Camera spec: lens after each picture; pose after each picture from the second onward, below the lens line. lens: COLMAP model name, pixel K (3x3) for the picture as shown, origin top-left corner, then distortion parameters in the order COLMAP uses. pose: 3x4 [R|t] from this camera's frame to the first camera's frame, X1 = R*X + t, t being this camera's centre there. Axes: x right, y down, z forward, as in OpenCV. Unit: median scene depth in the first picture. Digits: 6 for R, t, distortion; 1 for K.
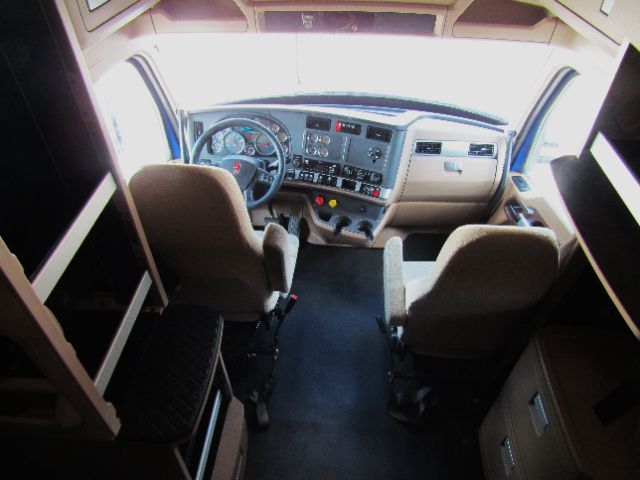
lens RADIAL K [[453.2, 0, 320.0], [0, 453.2, 240.0], [0, 0, 1]] dist [-0.002950, -0.001701]
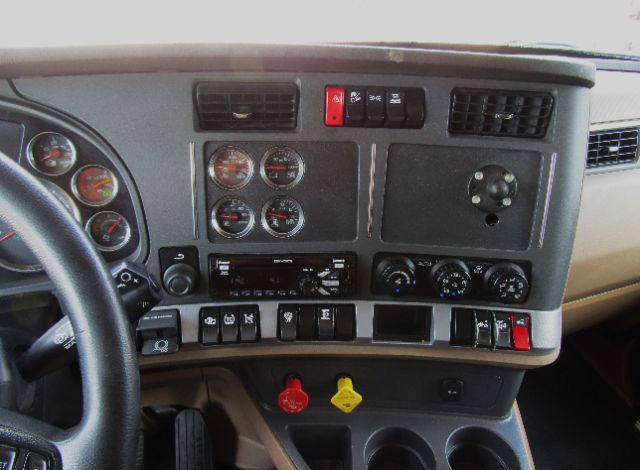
lens RADIAL K [[434.9, 0, 320.0], [0, 434.9, 235.0], [0, 0, 1]] dist [0.002588, 0.000469]
pose [[0.931012, -0.181272, 0.316791, -0.052882], [0.218713, 0.971937, -0.086618, -0.162541], [-0.292200, 0.149928, 0.944532, 0.782295]]
